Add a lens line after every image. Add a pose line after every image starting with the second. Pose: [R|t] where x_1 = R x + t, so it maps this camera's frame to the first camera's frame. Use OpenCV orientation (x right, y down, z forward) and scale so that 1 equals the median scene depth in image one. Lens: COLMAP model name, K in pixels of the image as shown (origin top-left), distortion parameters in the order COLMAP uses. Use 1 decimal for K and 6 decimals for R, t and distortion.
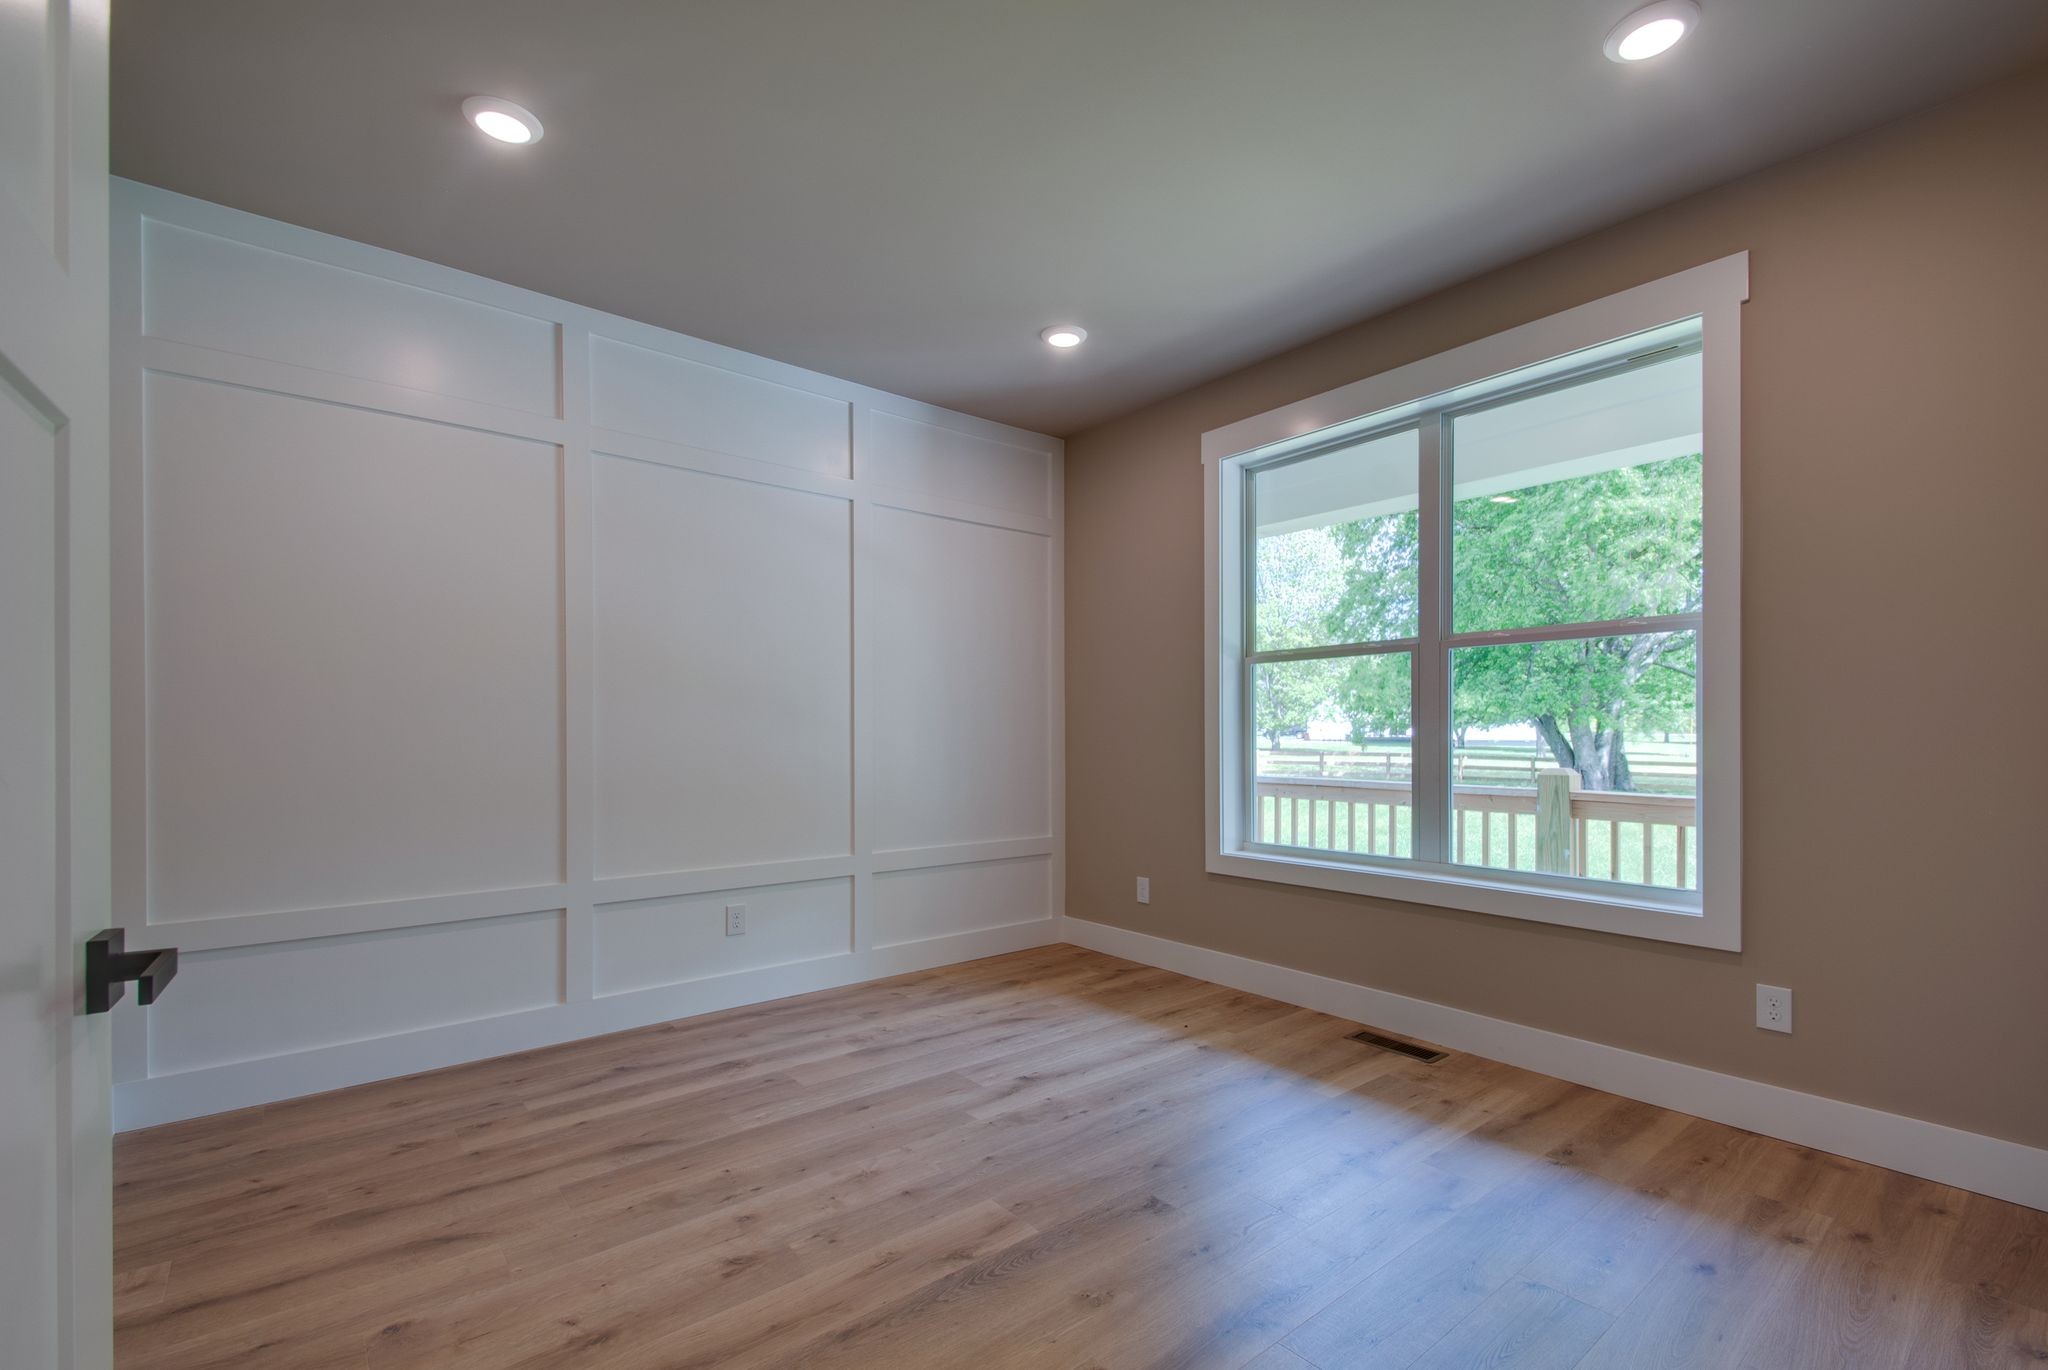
lens RADIAL K [[902.9, 0, 1037.4], [0, 902.9, 723.4], [0, 0, 1]] dist [0.028271, -0.000557]
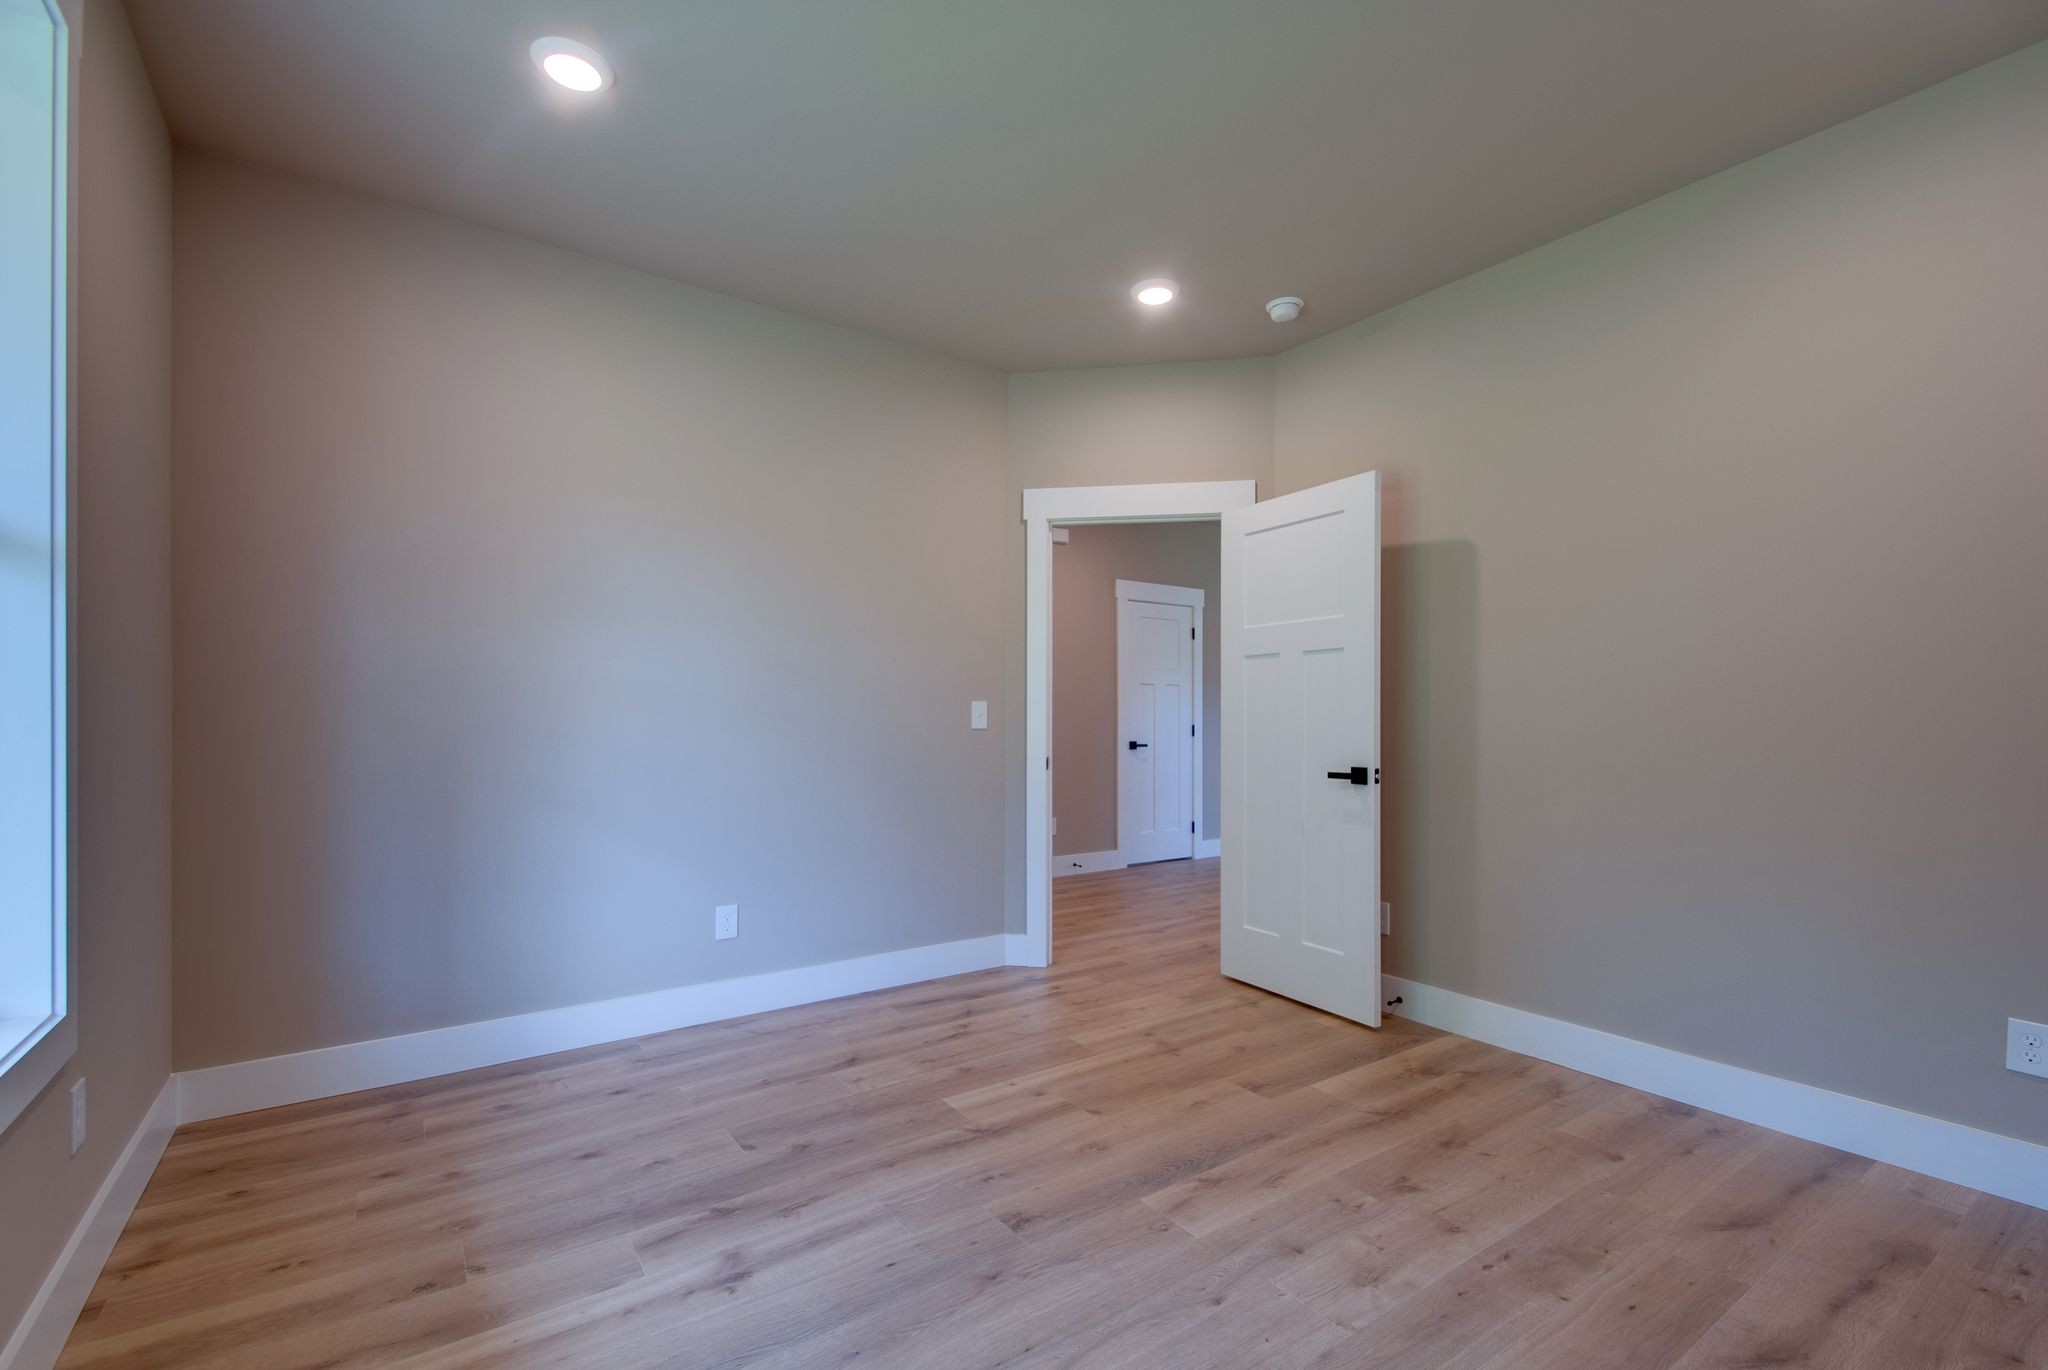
lens RADIAL K [[902.9, 0, 1037.4], [0, 902.9, 723.4], [0, 0, 1]] dist [0.028271, -0.000557]
pose [[-0.997409, -0.002156, 0.071904, 0.043751], [-0.002444, 0.999989, -0.003912, 0.021968], [-0.071894, -0.004078, -0.997404, 1.982020]]
